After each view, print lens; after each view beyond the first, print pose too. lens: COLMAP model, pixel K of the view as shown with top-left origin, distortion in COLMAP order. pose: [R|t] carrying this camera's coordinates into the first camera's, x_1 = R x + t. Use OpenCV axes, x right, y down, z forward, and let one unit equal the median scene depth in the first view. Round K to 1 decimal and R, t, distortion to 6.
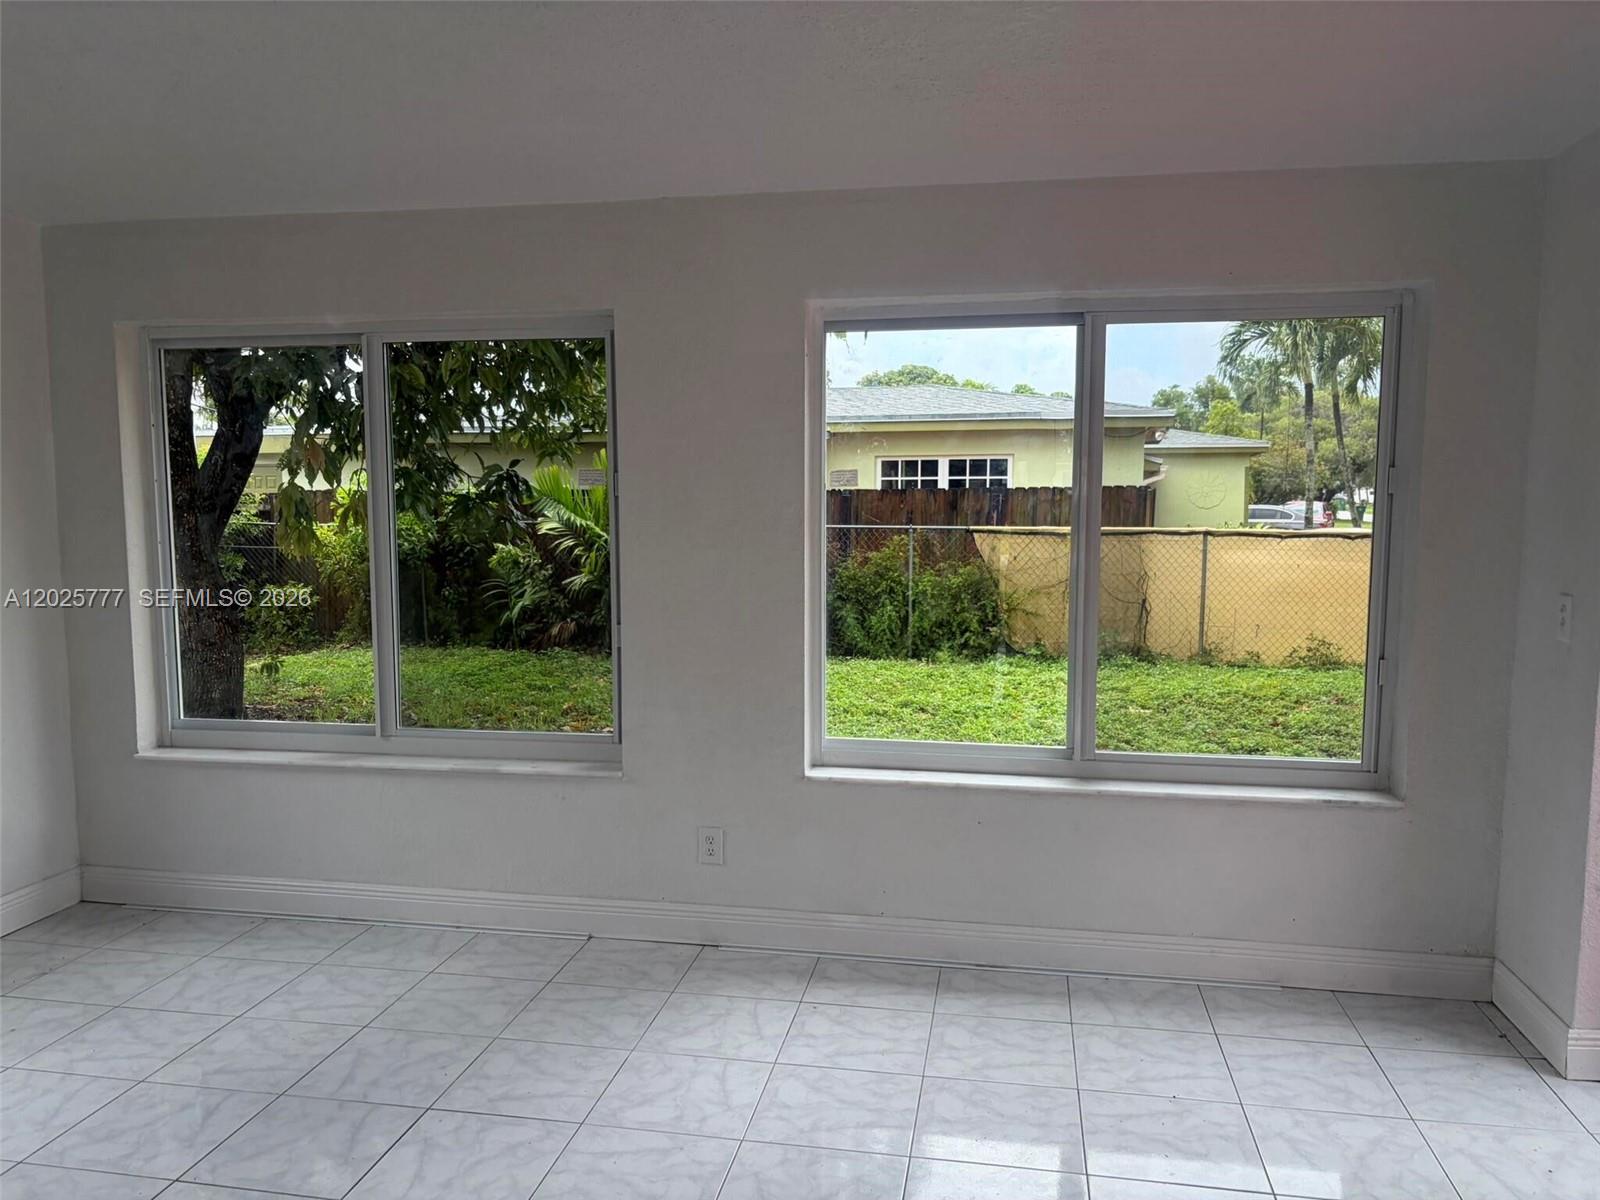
lens RADIAL K [[1213.5, 0, 791.5], [0, 1213.5, 608.2], [0, 0, 1]] dist [0.037712, -0.036940]
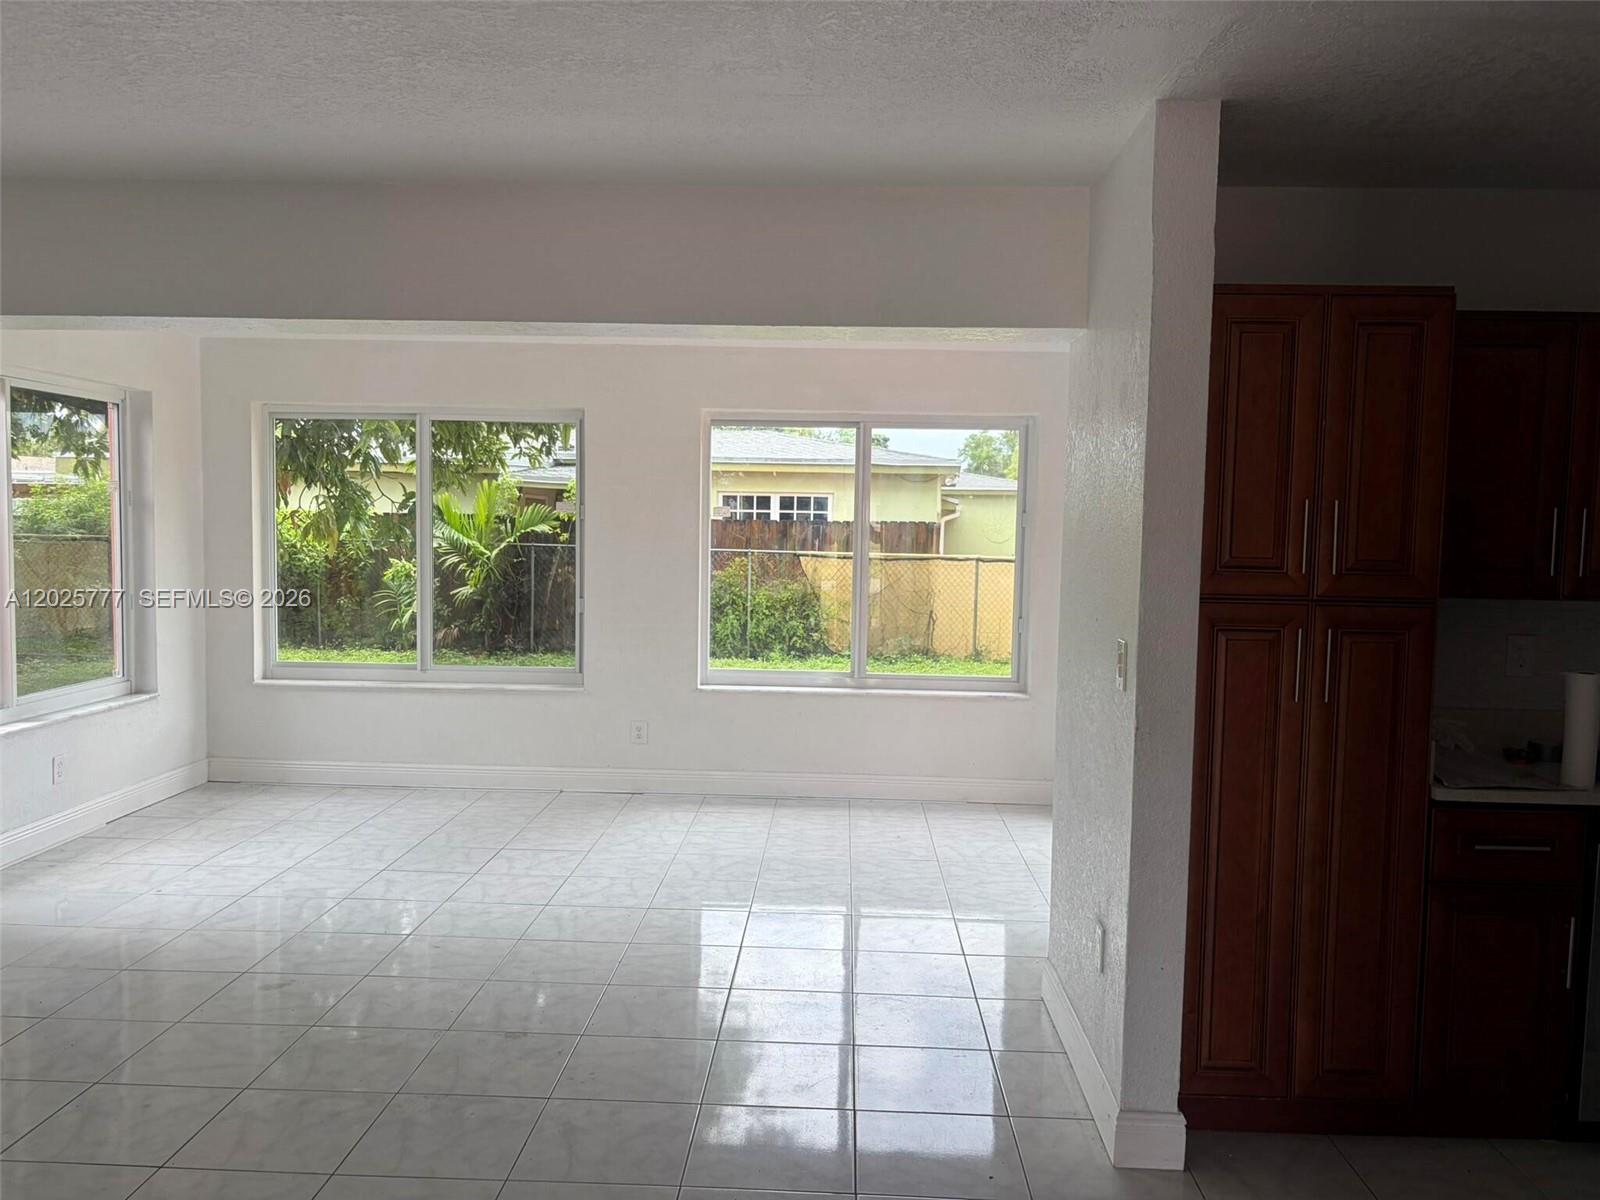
lens RADIAL K [[1213.5, 0, 814.7], [0, 1213.5, 616.8], [0, 0, 1]] dist [0.037712, -0.036940]
pose [[0.987167, 0.008811, 0.159451, -0.086098], [-0.005890, 0.999806, -0.018783, 0.061601], [-0.159586, 0.017602, 0.987027, -0.602899]]
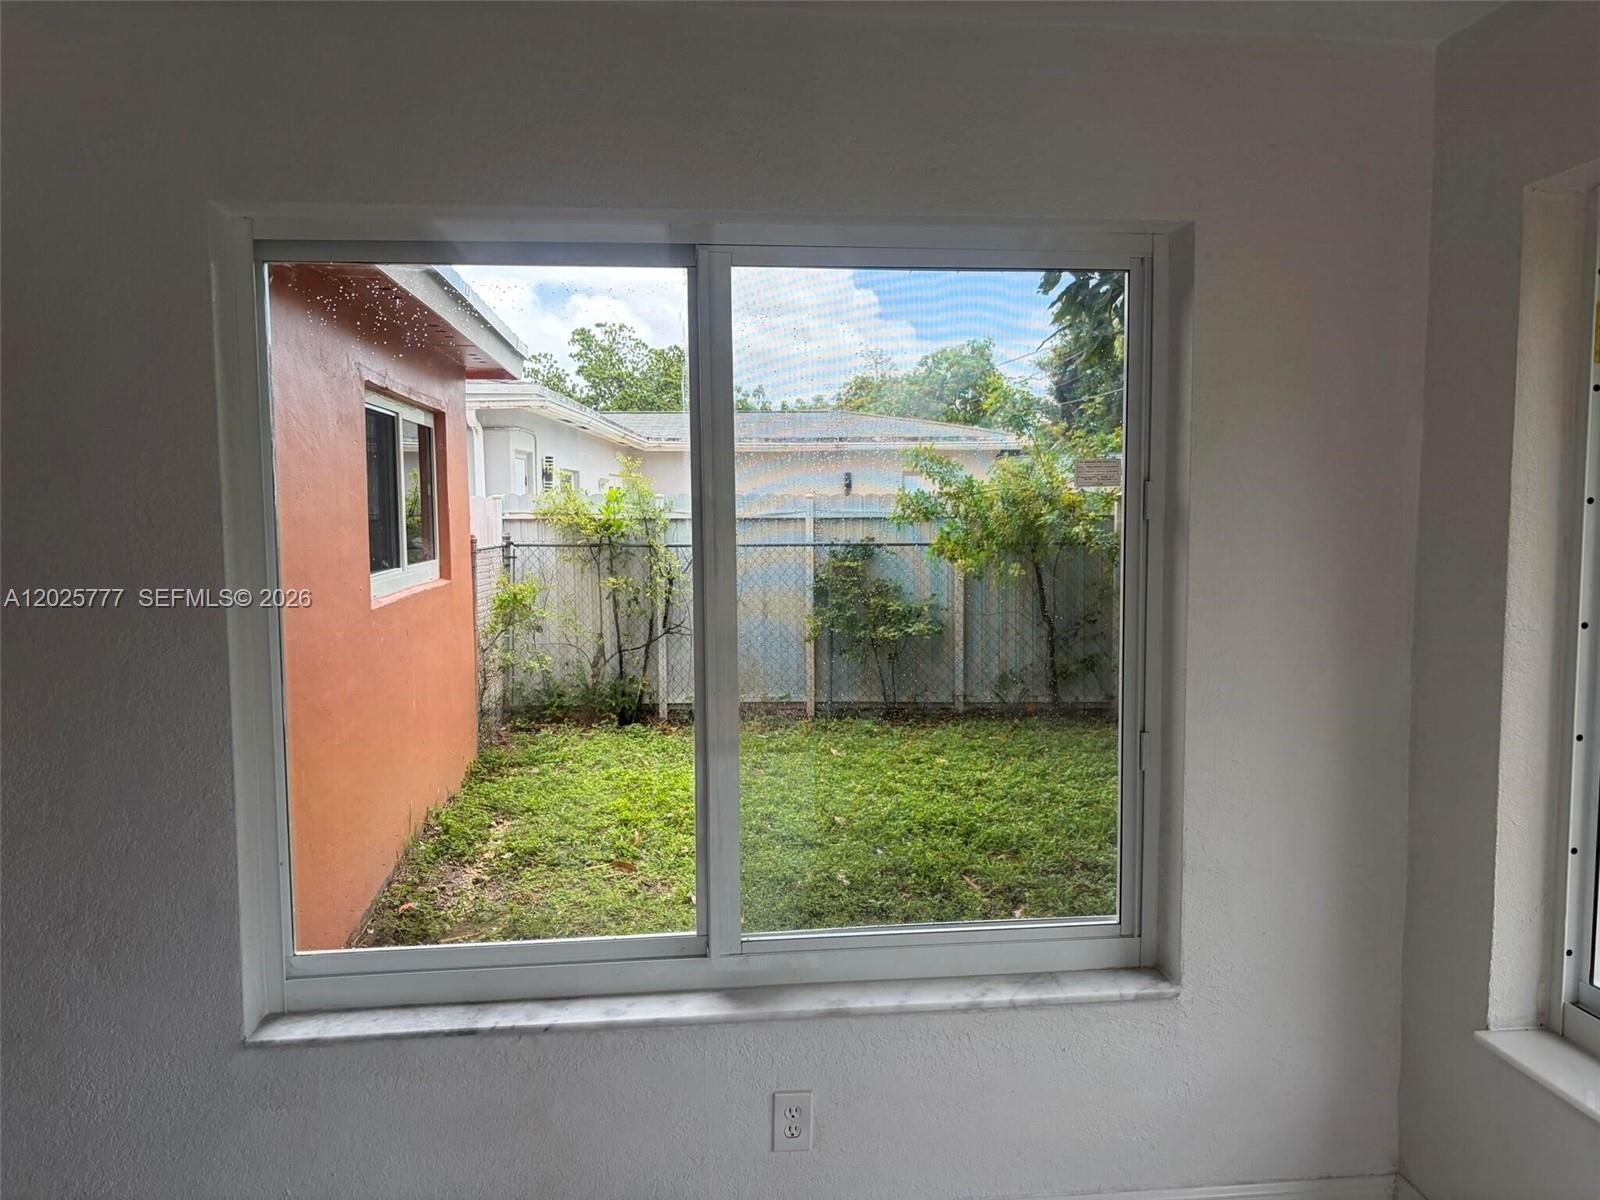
lens RADIAL K [[1213.5, 0, 800.7], [0, 1213.5, 598.0], [0, 0, 1]] dist [0.037712, -0.036940]
pose [[0.273291, 0.082969, -0.958347, -0.132576], [-0.084512, 0.994492, 0.061998, -0.068123], [0.958212, 0.064048, 0.278797, 0.557113]]
